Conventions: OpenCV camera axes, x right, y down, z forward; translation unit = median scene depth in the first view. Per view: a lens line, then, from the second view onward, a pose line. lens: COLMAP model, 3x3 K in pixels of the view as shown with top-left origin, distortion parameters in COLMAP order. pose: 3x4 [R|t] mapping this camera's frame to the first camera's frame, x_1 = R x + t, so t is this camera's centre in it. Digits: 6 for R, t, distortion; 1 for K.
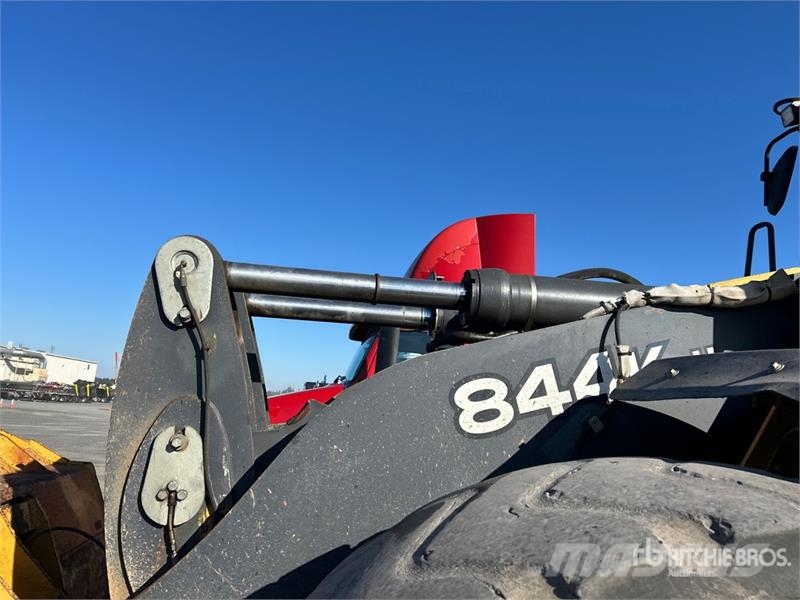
lens RADIAL K [[589.3, 0, 410.0], [0, 589.3, 302.3], [0, 0, 1]] dist [0.045633, -0.049885]
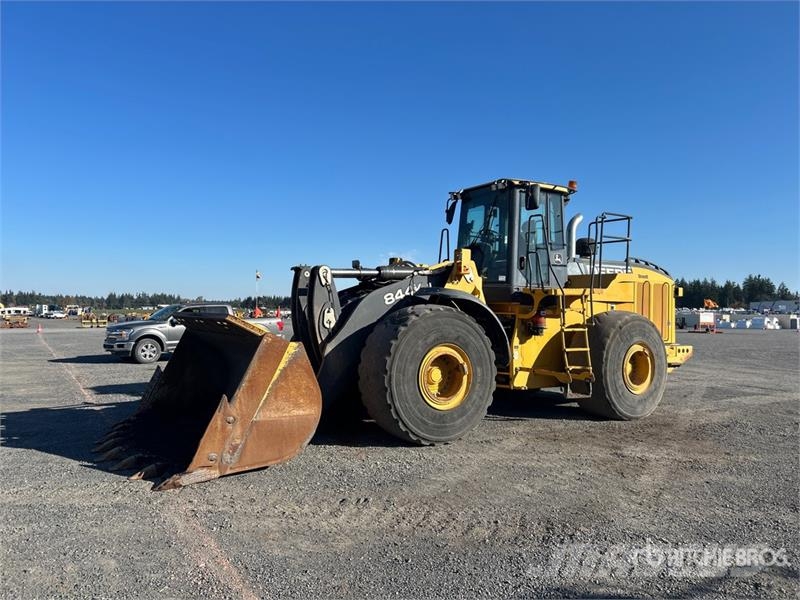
lens RADIAL K [[595.6, 0, 401.9], [0, 595.6, 297.9], [0, 0, 1]] dist [0.043916, -0.048044]
pose [[0.910989, -0.075109, 0.405535, -1.761845], [-0.000212, 0.983192, 0.182573, -0.725311], [-0.412431, -0.166408, 0.895661, -3.431736]]
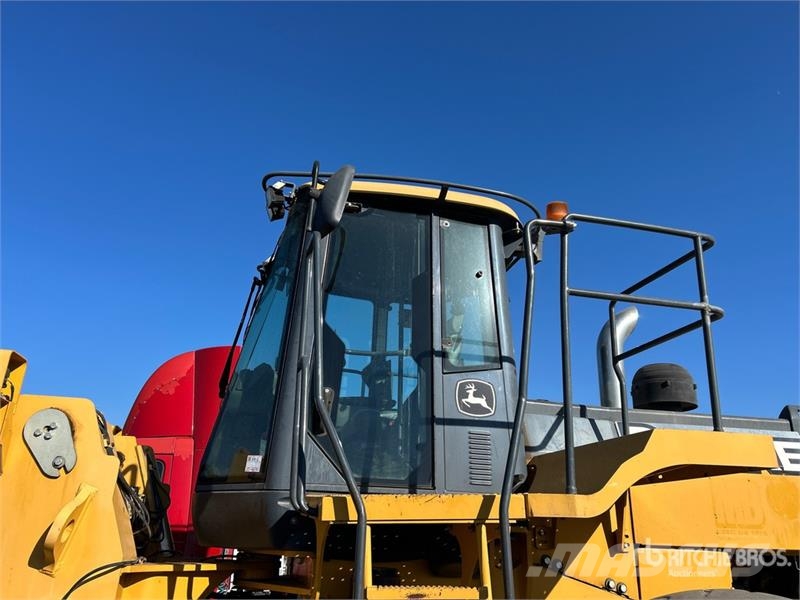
lens RADIAL K [[589.3, 0, 410.0], [0, 589.3, 302.3], [0, 0, 1]] dist [0.045633, -0.049885]
pose [[0.993014, -0.039466, 0.111202, 1.629165], [0.058776, 0.982612, -0.176123, -0.018806], [-0.102318, 0.181429, 0.978067, -0.582087]]
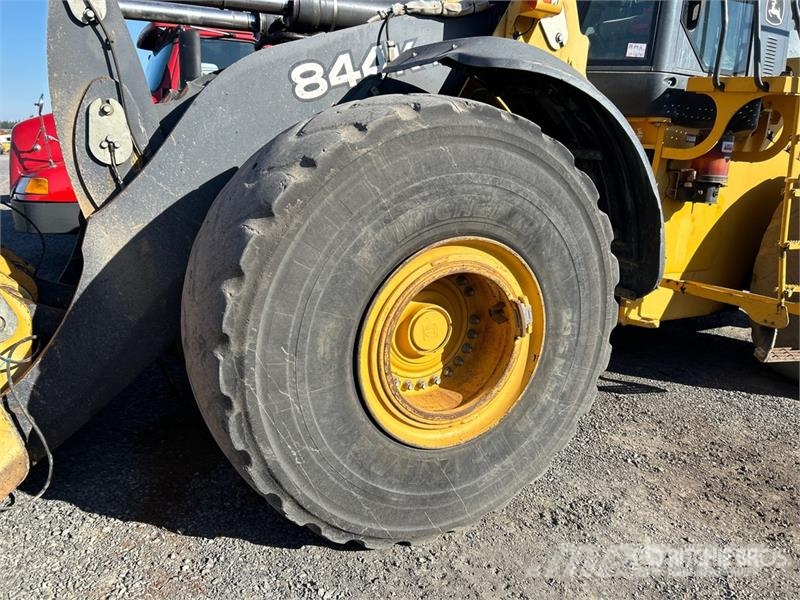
lens RADIAL K [[589.3, 0, 410.0], [0, 589.3, 302.3], [0, 0, 1]] dist [0.045633, -0.049885]
pose [[0.939315, -0.133487, 0.316019, -0.209505], [-0.019459, 0.898975, 0.437567, 0.002494], [-0.342503, -0.417163, 0.841823, -0.714978]]
